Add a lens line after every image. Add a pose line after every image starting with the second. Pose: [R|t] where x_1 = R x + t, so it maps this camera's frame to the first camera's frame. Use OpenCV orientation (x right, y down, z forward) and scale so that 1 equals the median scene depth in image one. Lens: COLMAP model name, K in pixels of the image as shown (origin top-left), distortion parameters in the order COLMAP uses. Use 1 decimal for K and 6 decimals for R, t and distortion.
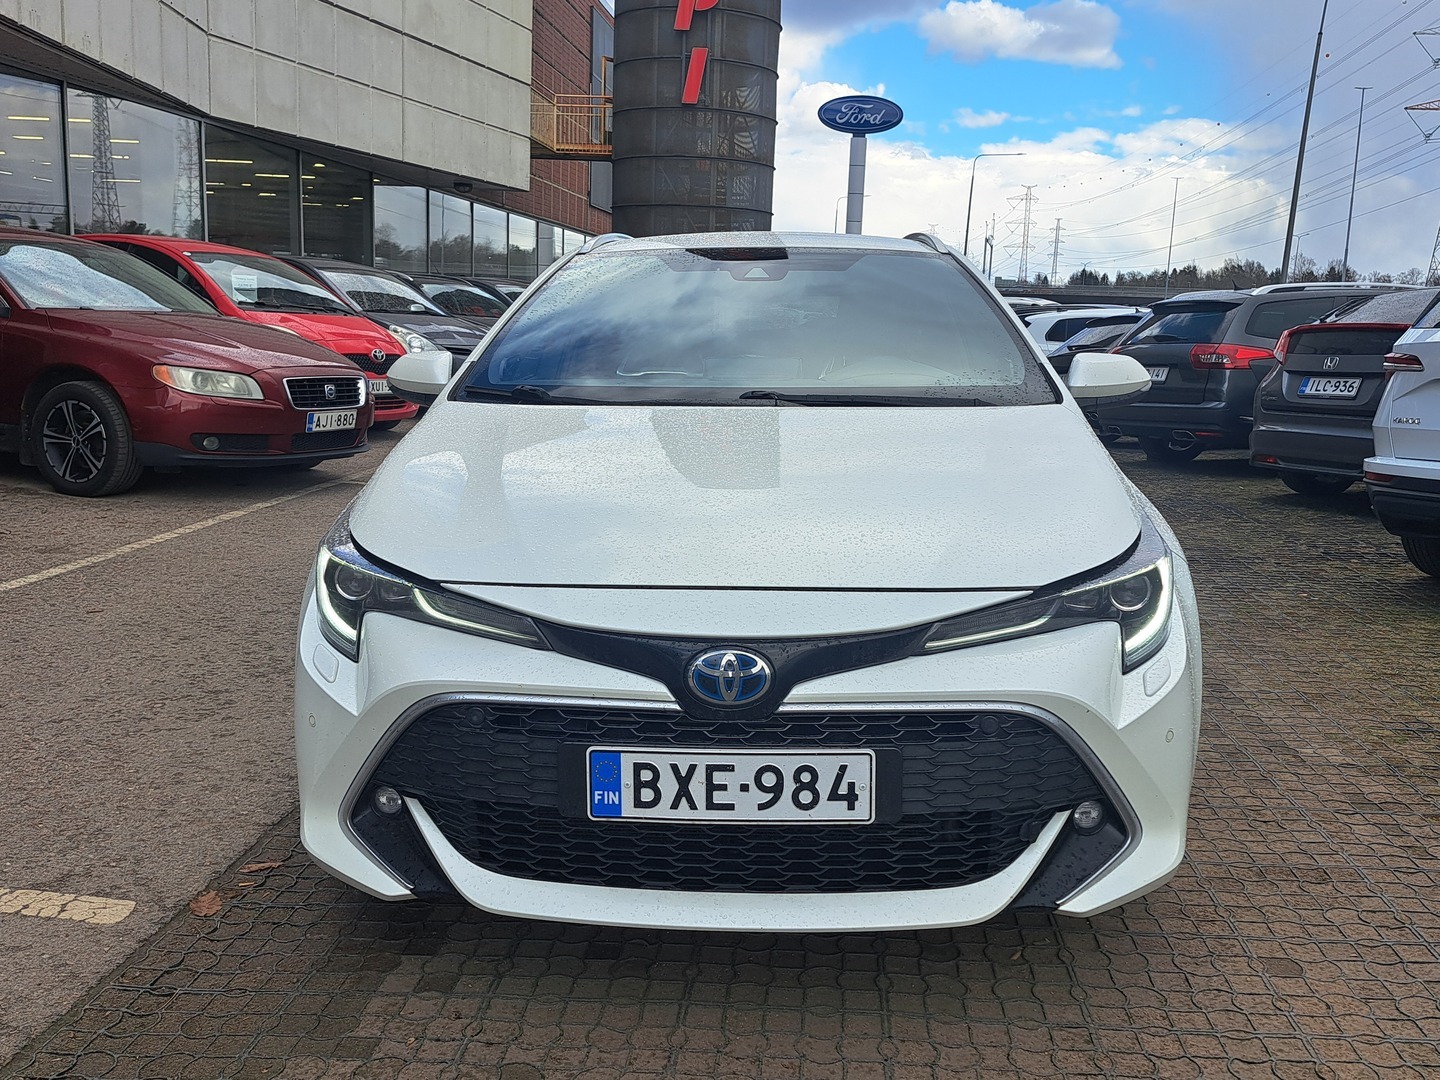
lens RADIAL K [[1292.3, 0, 723.9], [0, 1292.3, 546.5], [0, 0, 1]] dist [0.084229, -0.114467]
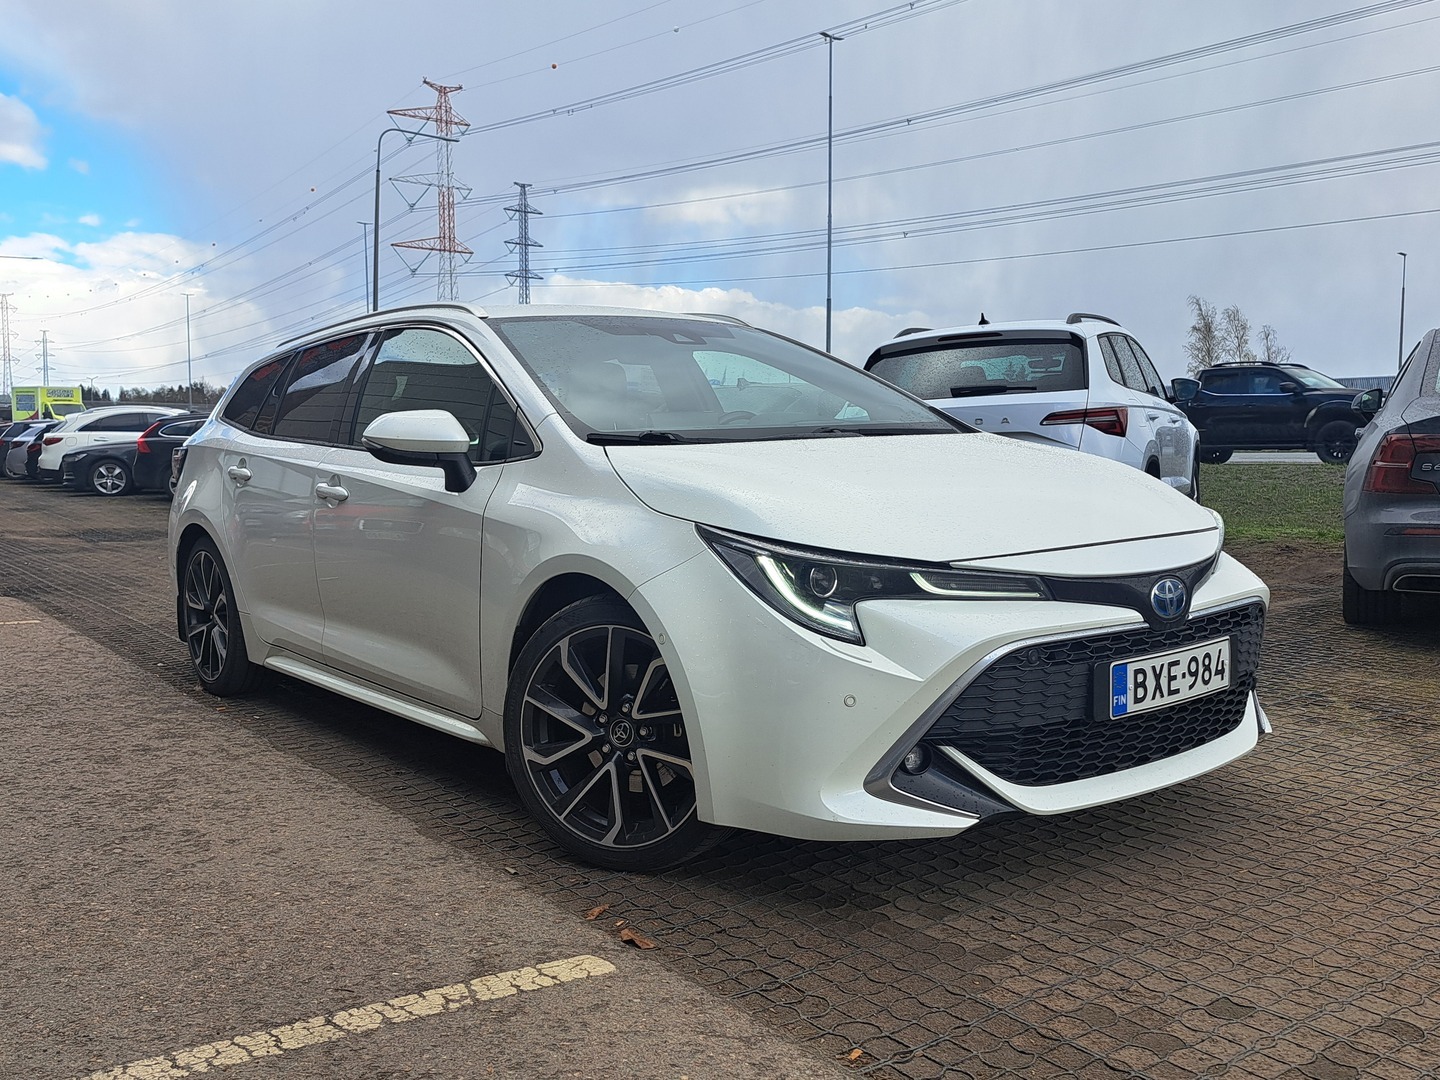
lens RADIAL K [[1292.3, 0, 721.3], [0, 1292.3, 547.3], [0, 0, 1]] dist [0.084229, -0.114467]
pose [[0.759159, -0.084815, 0.645356, -1.249909], [0.138718, 0.989779, -0.033099, 0.025910], [-0.635952, 0.114650, 0.763165, 0.222859]]
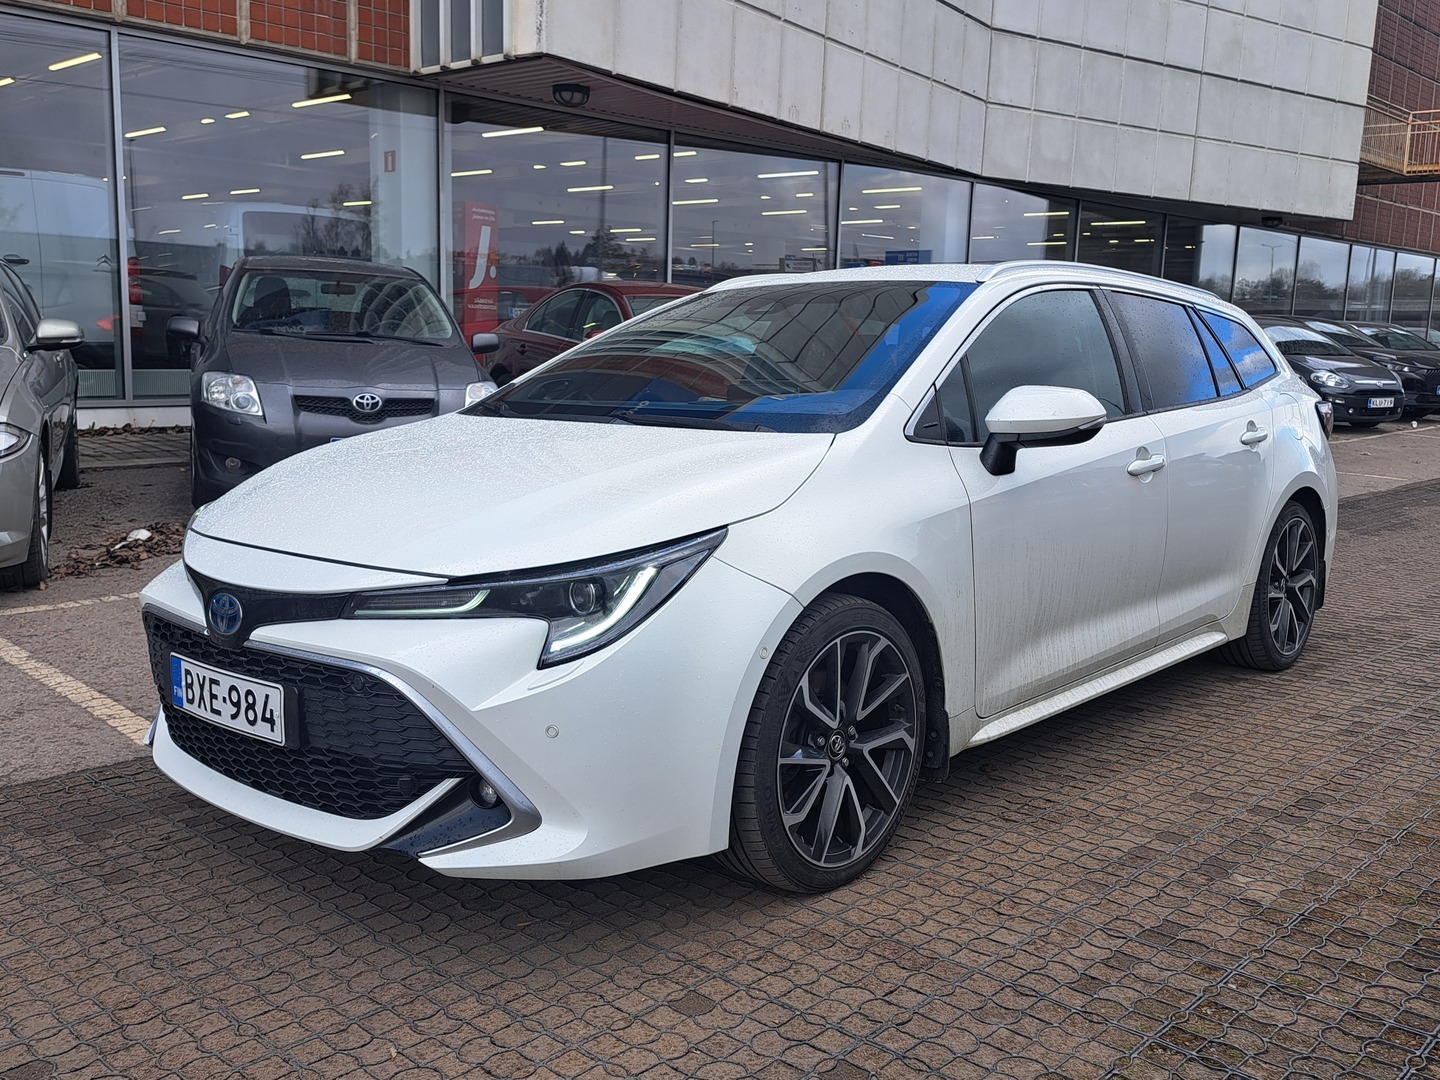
lens RADIAL K [[1292.3, 0, 728.6], [0, 1292.3, 532.1], [0, 0, 1]] dist [0.084229, -0.114467]
pose [[0.779267, 0.085744, -0.620799, 1.194854], [-0.112274, 0.993670, -0.003690, -0.032402], [0.616553, 0.072575, 0.783961, 0.270299]]
